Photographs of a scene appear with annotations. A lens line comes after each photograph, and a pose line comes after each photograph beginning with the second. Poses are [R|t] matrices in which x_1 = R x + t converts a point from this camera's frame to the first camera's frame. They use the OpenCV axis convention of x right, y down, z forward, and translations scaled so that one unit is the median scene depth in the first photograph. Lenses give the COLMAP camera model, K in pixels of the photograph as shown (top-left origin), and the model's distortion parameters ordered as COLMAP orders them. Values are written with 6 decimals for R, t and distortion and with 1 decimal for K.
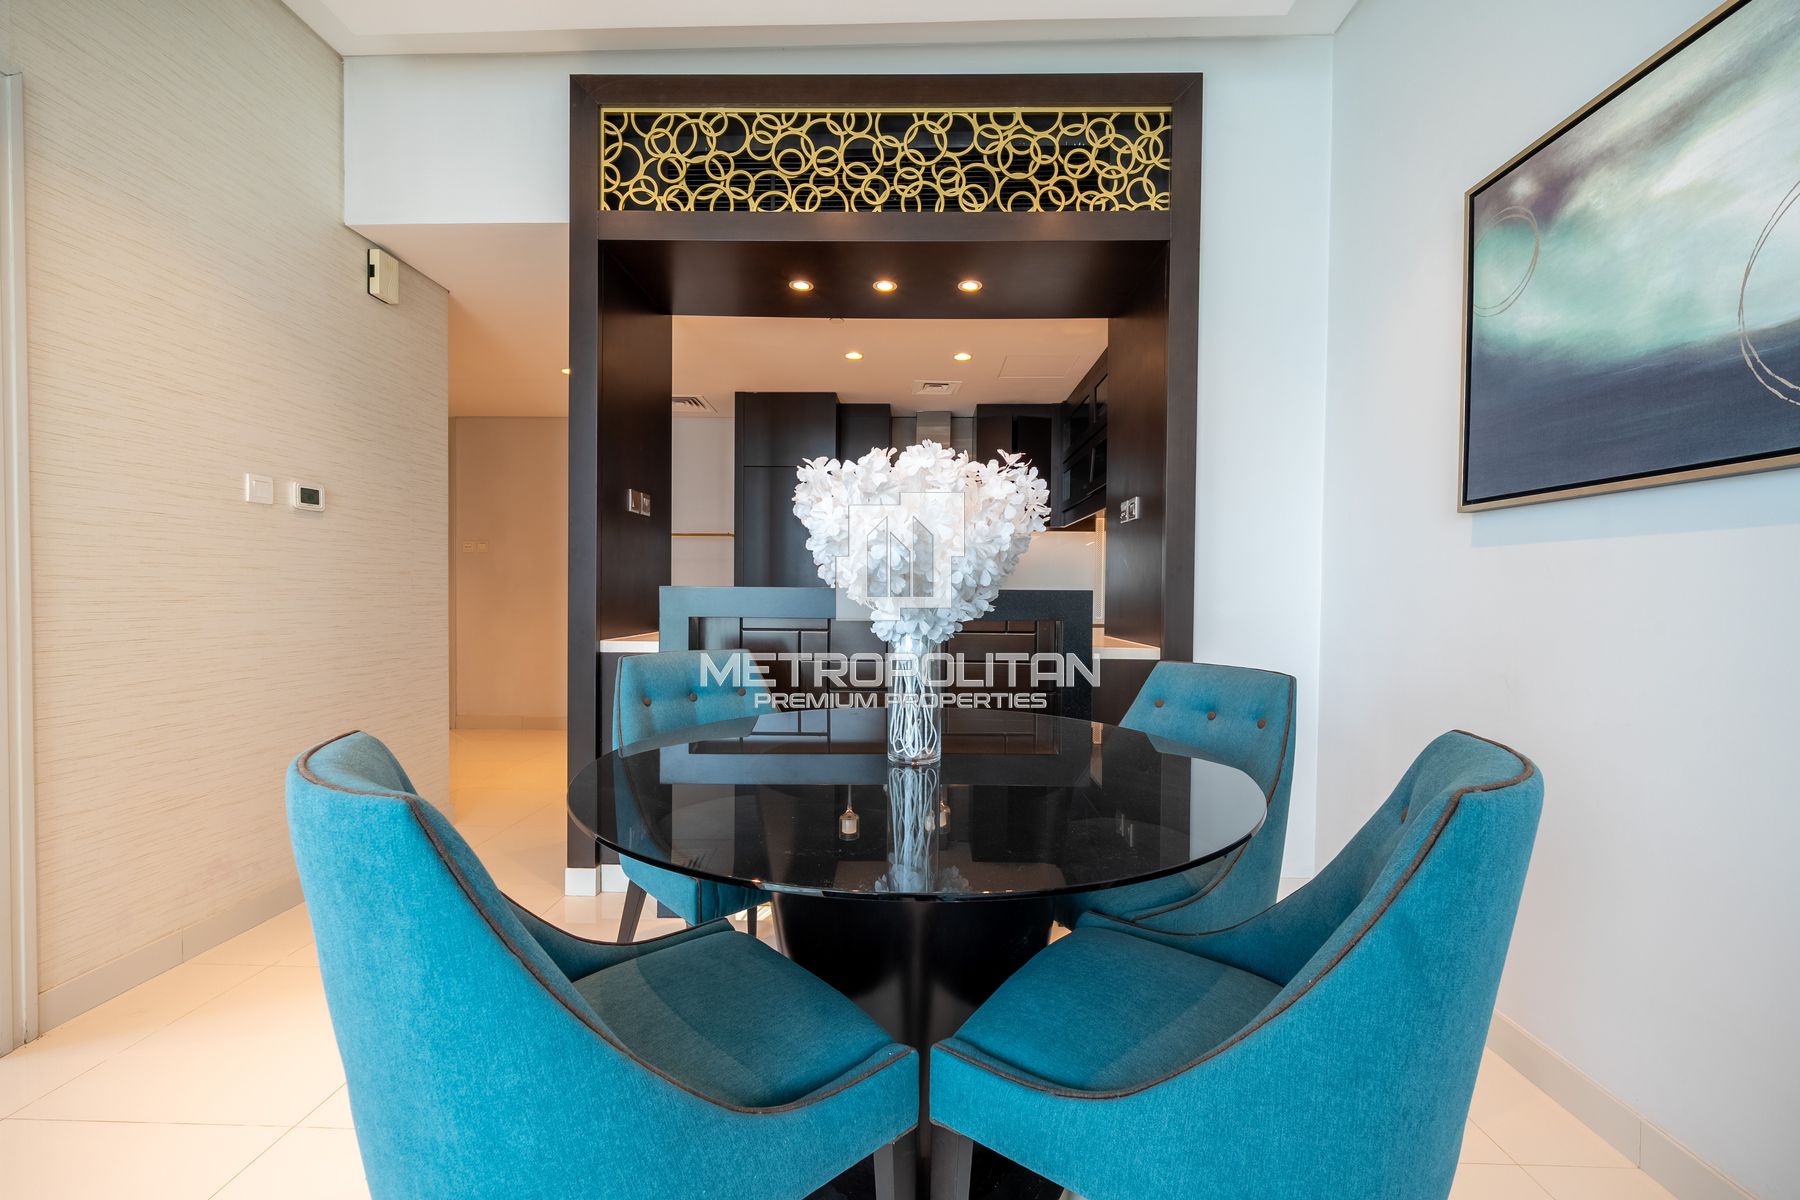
lens RADIAL K [[727.3, 0, 891.2], [0, 727.3, 611.1], [0, 0, 1]] dist [-0.000712, 0.000871]
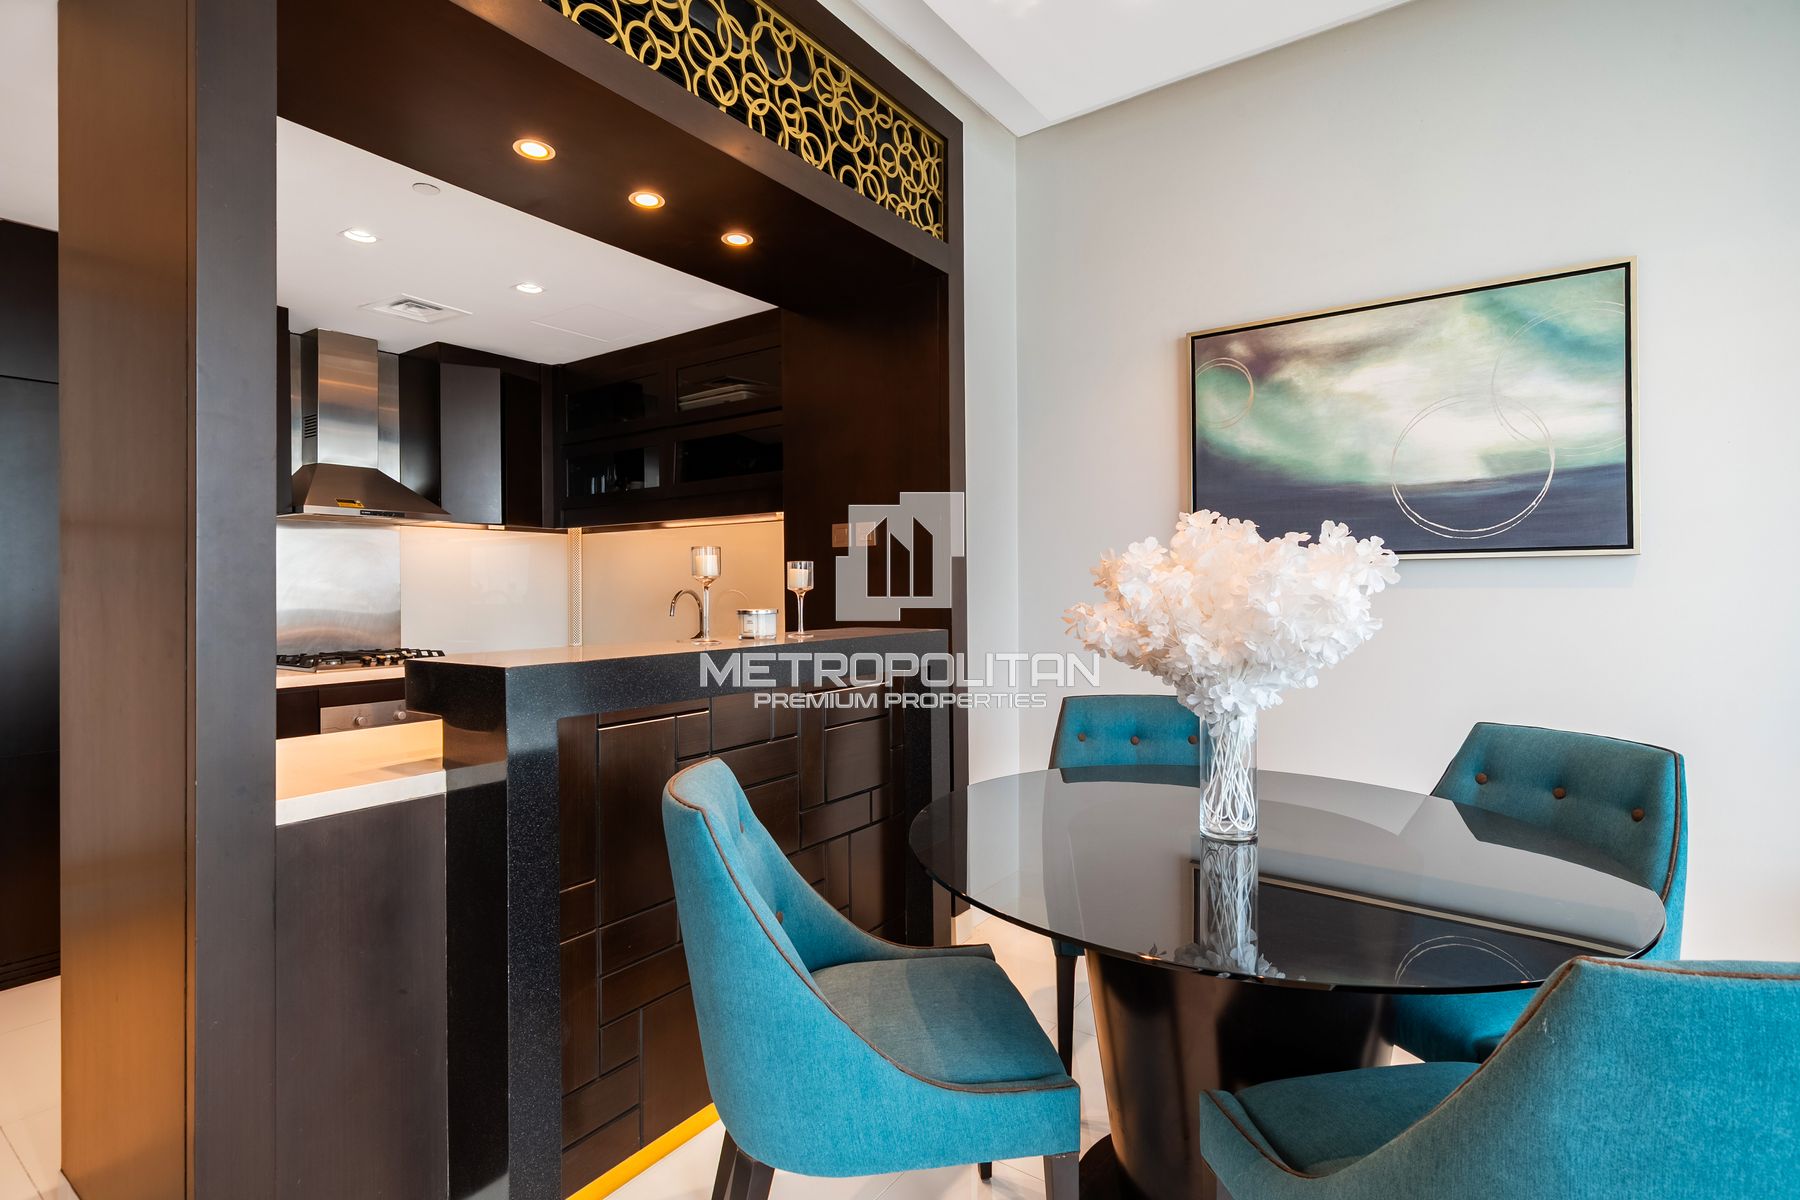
lens RADIAL K [[871.6, 0, 900.9], [0, 871.6, 583.1], [0, 0, 1]] dist [0.003230, 0.000361]
pose [[0.552812, -0.010752, 0.833237, -0.649798], [0.033202, 0.999407, -0.009131, -0.074211], [-0.832645, 0.032713, 0.552841, 0.397500]]
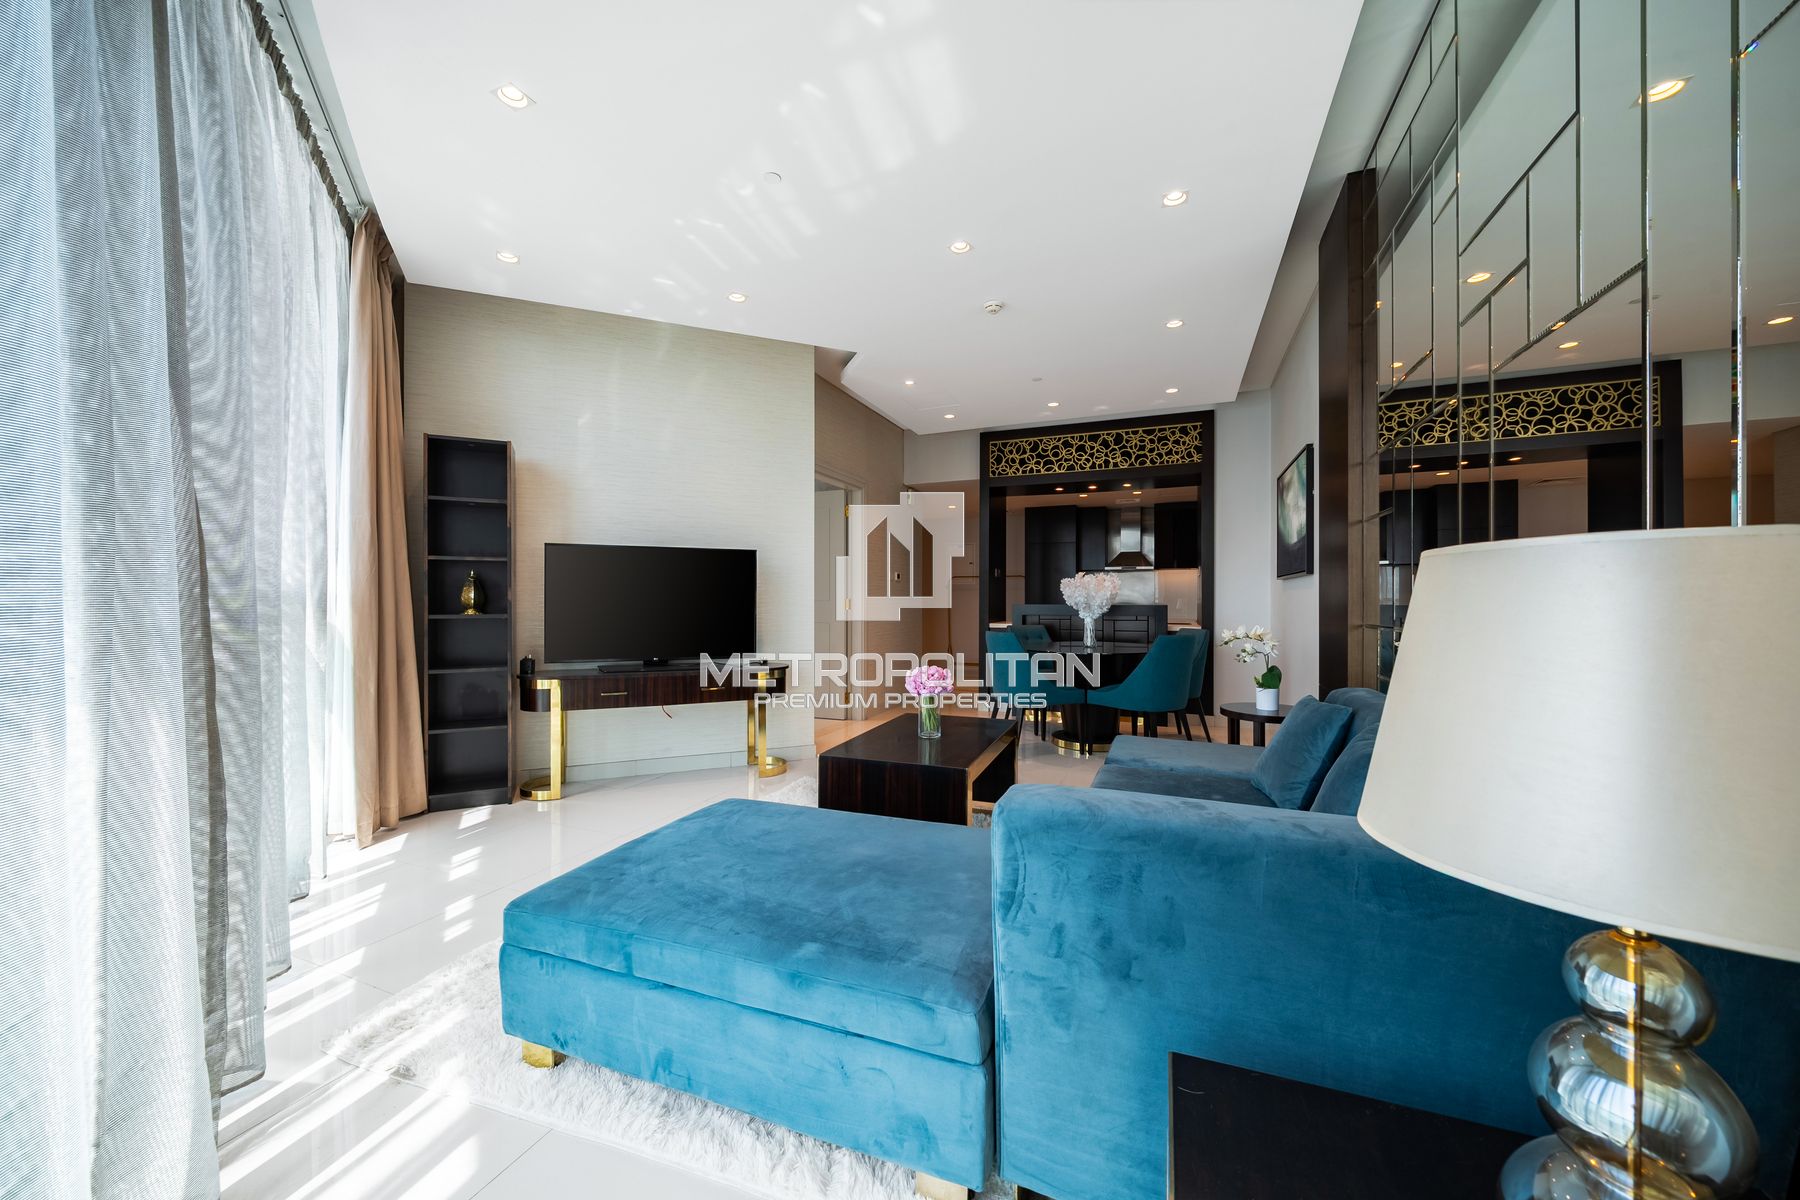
lens RADIAL K [[641.9, 0, 898.2], [0, 641.9, 604.6], [0, 0, 1]] dist [0.001361, 0.000016]
pose [[0.937171, -0.008332, -0.348770, 0.155835], [0.001827, 0.999818, -0.018976, 0.014849], [0.348864, 0.017147, 0.937016, -1.563663]]
